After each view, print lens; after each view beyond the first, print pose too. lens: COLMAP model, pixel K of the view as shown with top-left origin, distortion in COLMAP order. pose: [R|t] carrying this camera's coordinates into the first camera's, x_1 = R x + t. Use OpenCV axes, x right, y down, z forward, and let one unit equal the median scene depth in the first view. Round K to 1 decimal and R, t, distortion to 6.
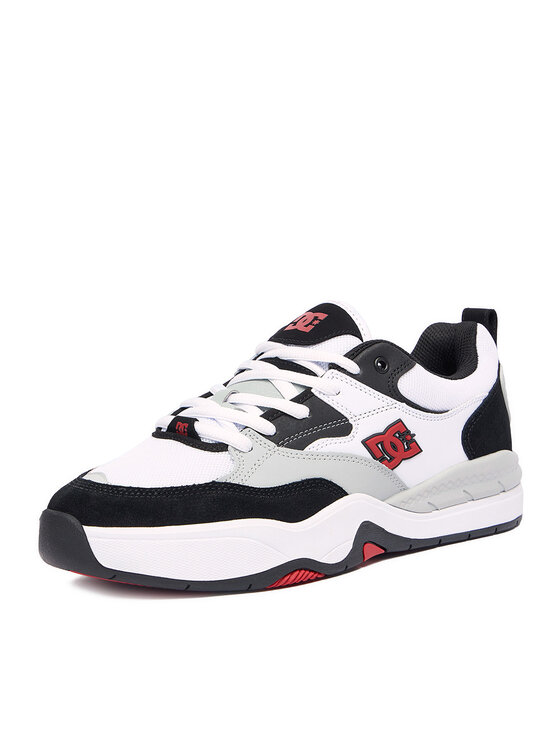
lens RADIAL K [[1880.3, 0, 280.0], [0, 1880.3, 373.0], [0, 0, 1]] dist [-0.013915, 0.036963]
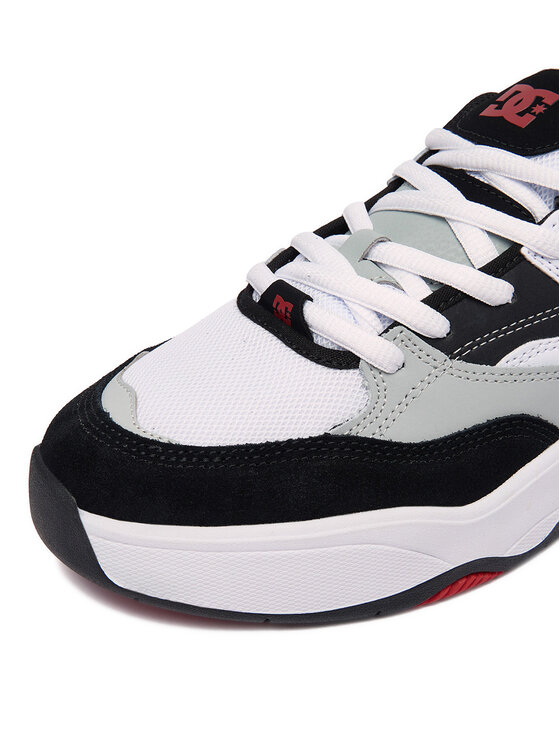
lens RADIAL K [[912.0, 0, 280.0], [0, 912.0, 373.0], [0, 0, 1]] dist [0.011297, 0.031763]
pose [[0.988369, 0.088361, -0.123769, -0.017173], [-0.035881, 0.926394, 0.374842, -0.055915], [0.147780, -0.366041, 0.918790, 0.743396]]
